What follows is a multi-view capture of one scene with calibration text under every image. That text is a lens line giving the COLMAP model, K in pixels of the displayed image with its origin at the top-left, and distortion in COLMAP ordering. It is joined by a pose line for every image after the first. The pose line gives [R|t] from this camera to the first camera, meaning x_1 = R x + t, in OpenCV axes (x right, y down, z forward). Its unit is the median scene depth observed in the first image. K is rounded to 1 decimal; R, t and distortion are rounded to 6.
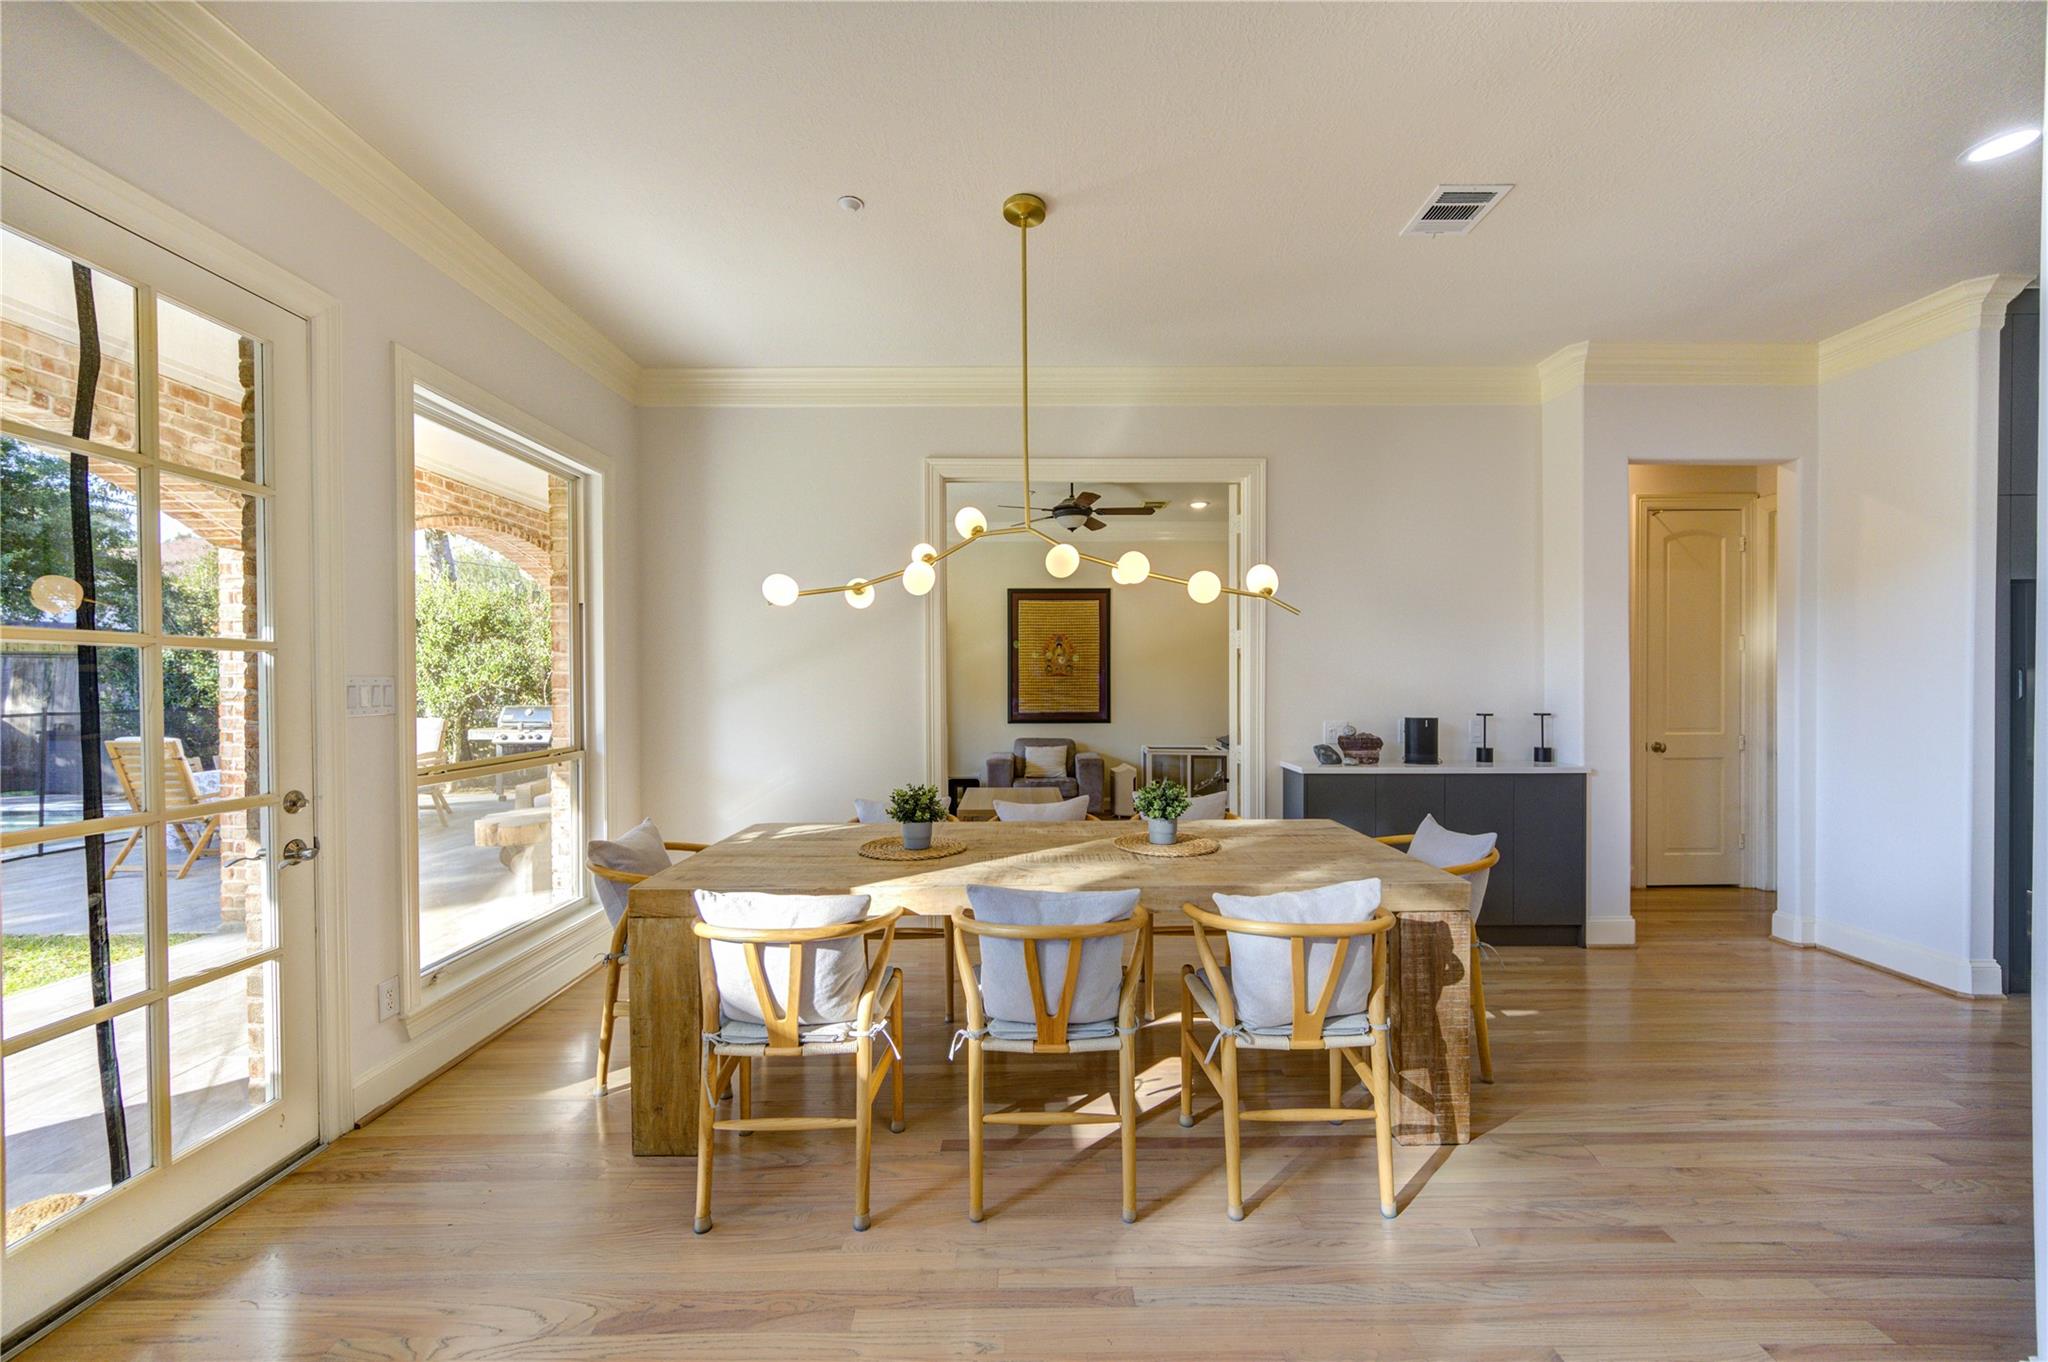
lens RADIAL K [[792.0, 0, 1024.1], [0, 792.0, 685.8], [0, 0, 1]] dist [-0.000435, 0.000640]
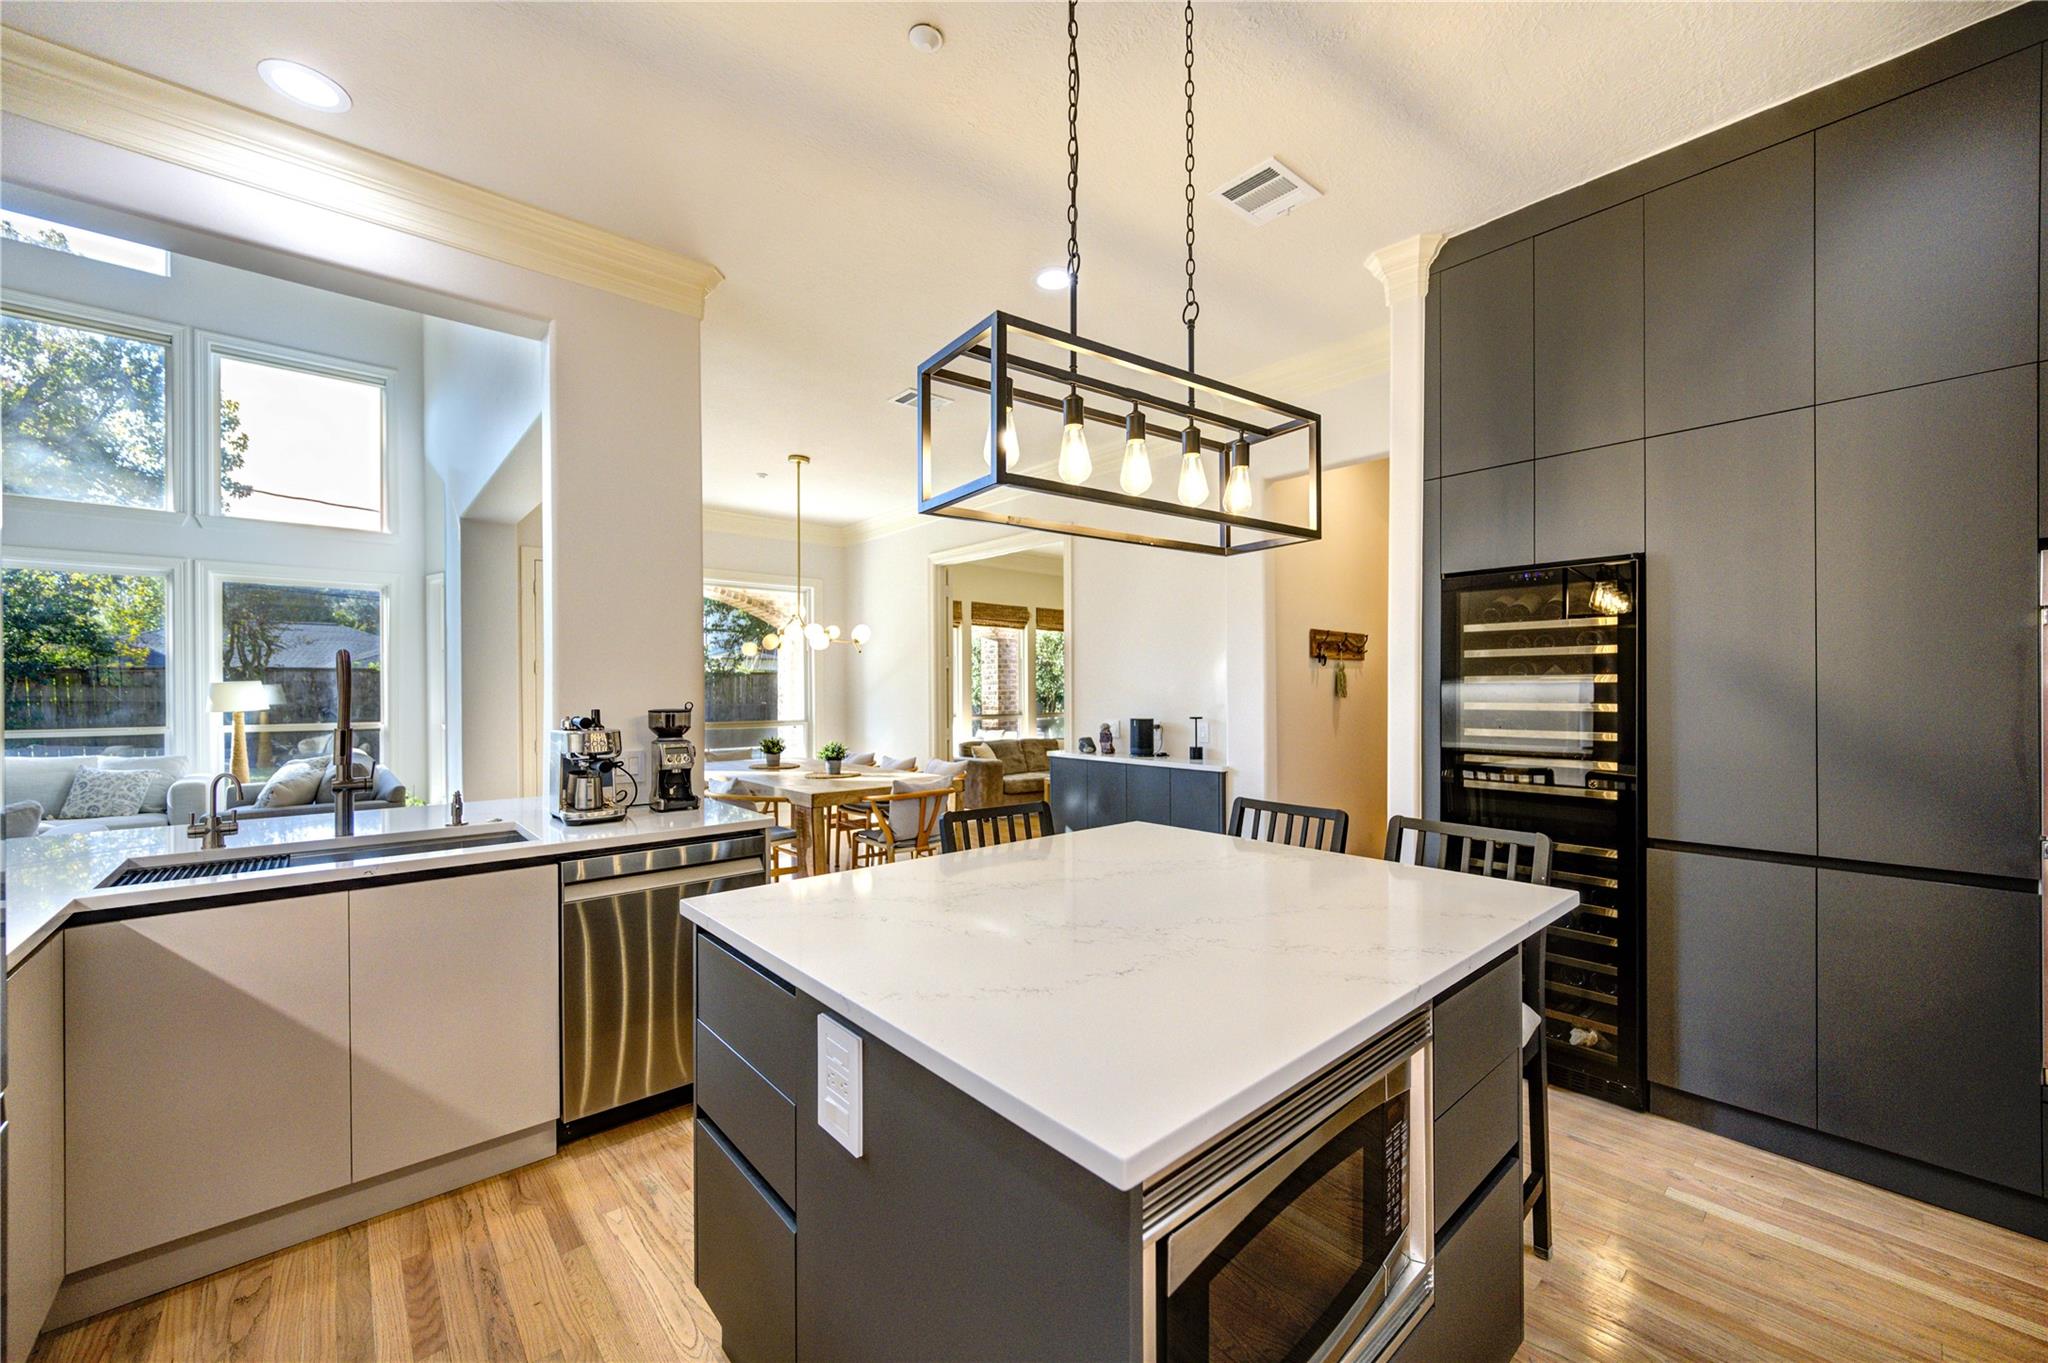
lens RADIAL K [[792.0, 0, 1039.1], [0, 792.0, 688.9], [0, 0, 1]] dist [-0.000435, 0.000640]
pose [[0.663271, 0.001684, -0.748378, 2.123504], [-0.002026, 0.999998, 0.000455, -0.009646], [0.748377, 0.001215, 0.663273, 0.110264]]
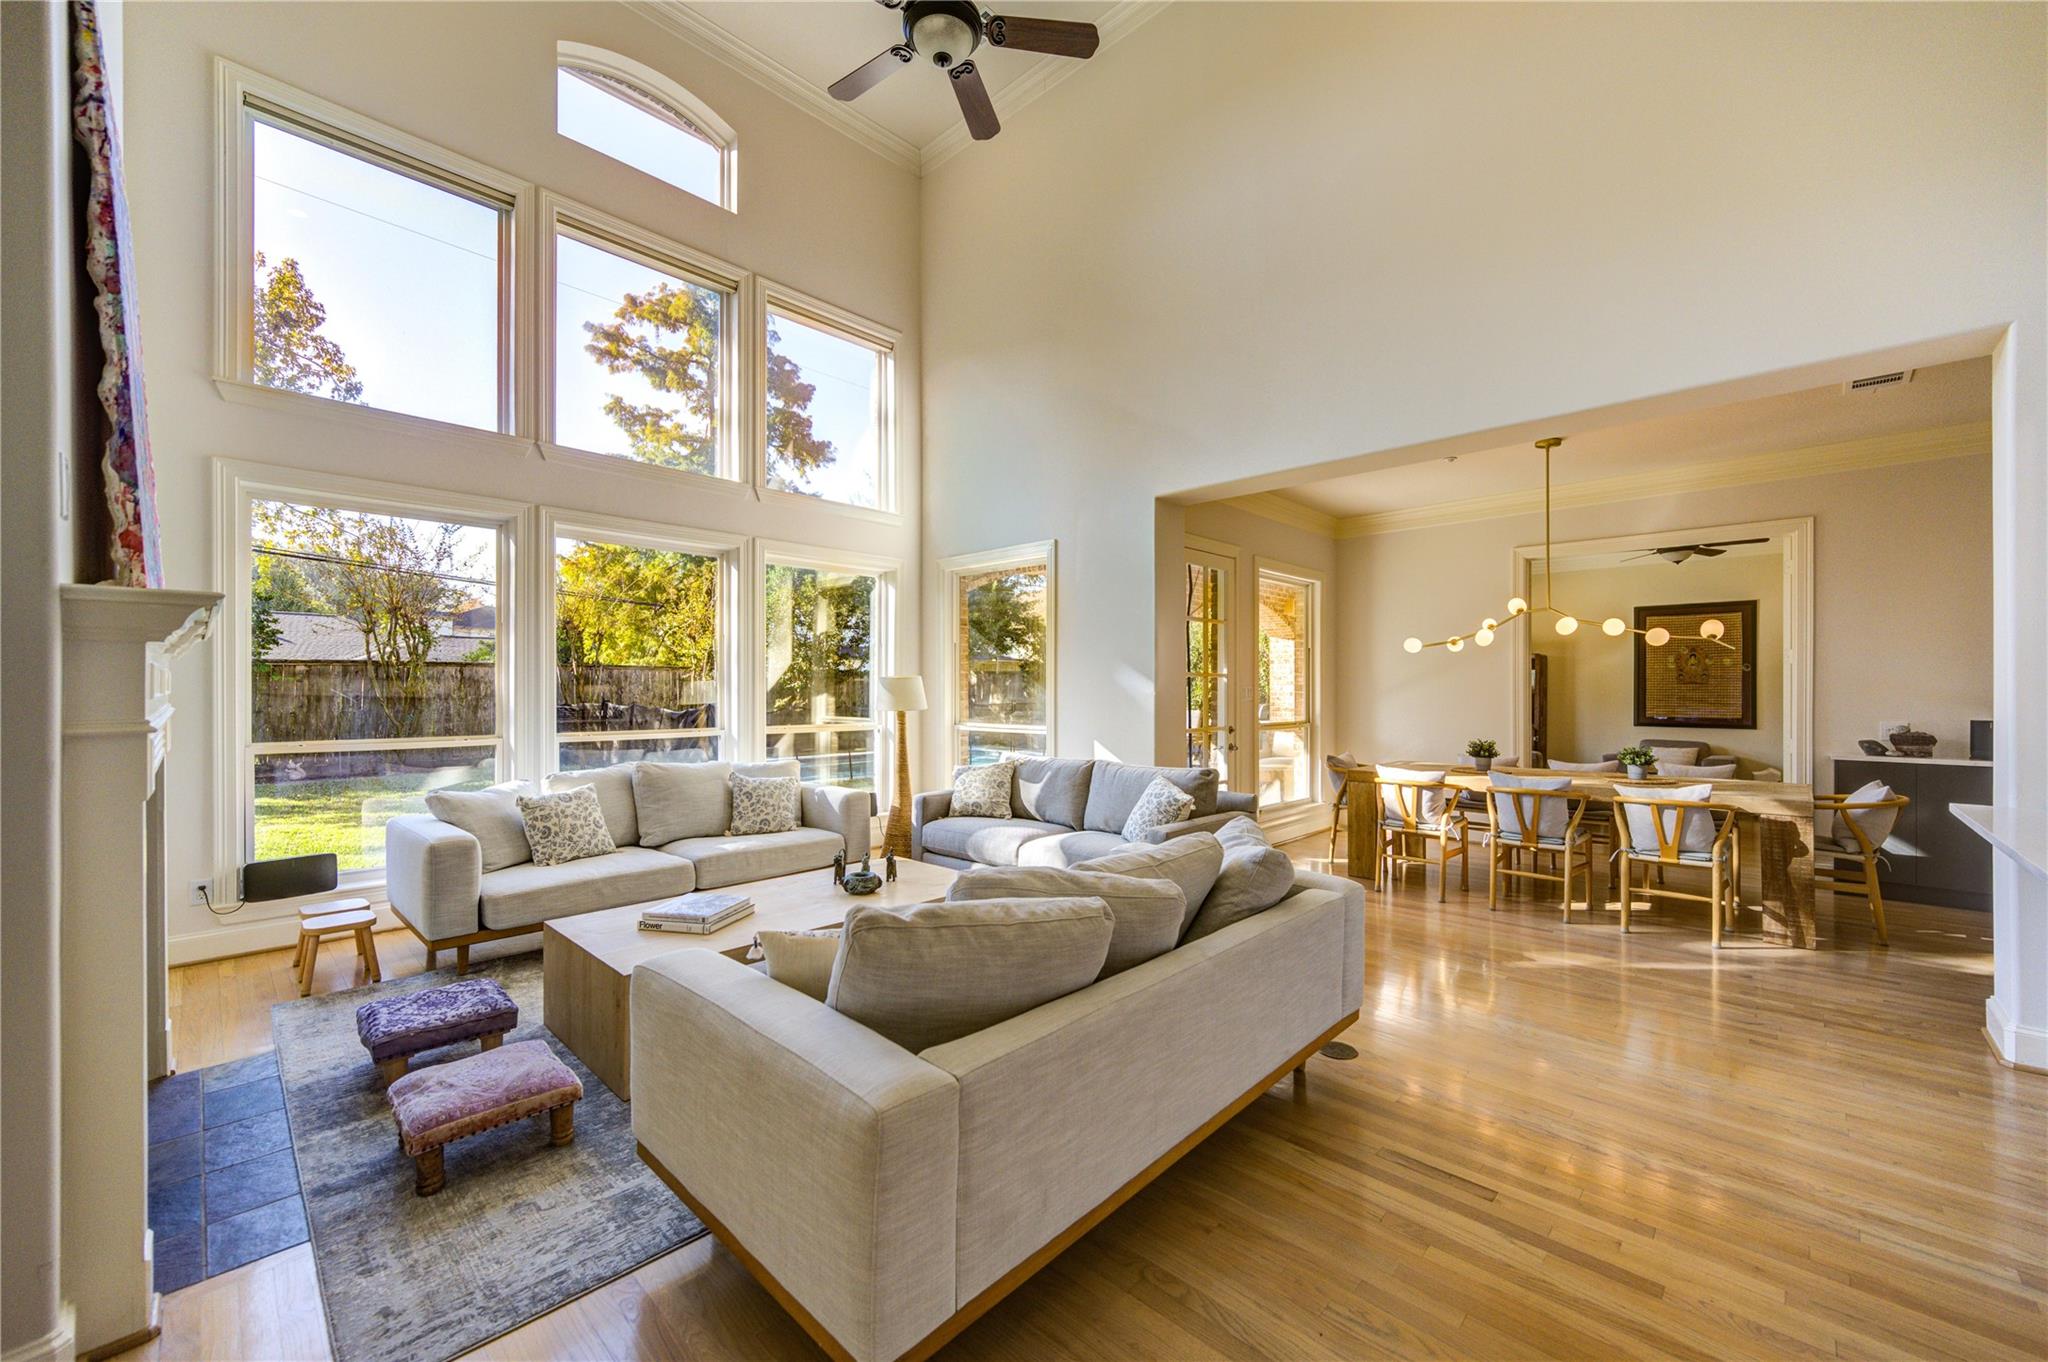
lens RADIAL K [[792.0, 0, 1034.8], [0, 792.0, 694.4], [0, 0, 1]] dist [-0.000435, 0.000640]
pose [[0.720690, 0.008652, -0.693203, 0.476375], [-0.006916, 0.999962, 0.005291, 0.007744], [0.693223, 0.000981, 0.720723, -1.353825]]
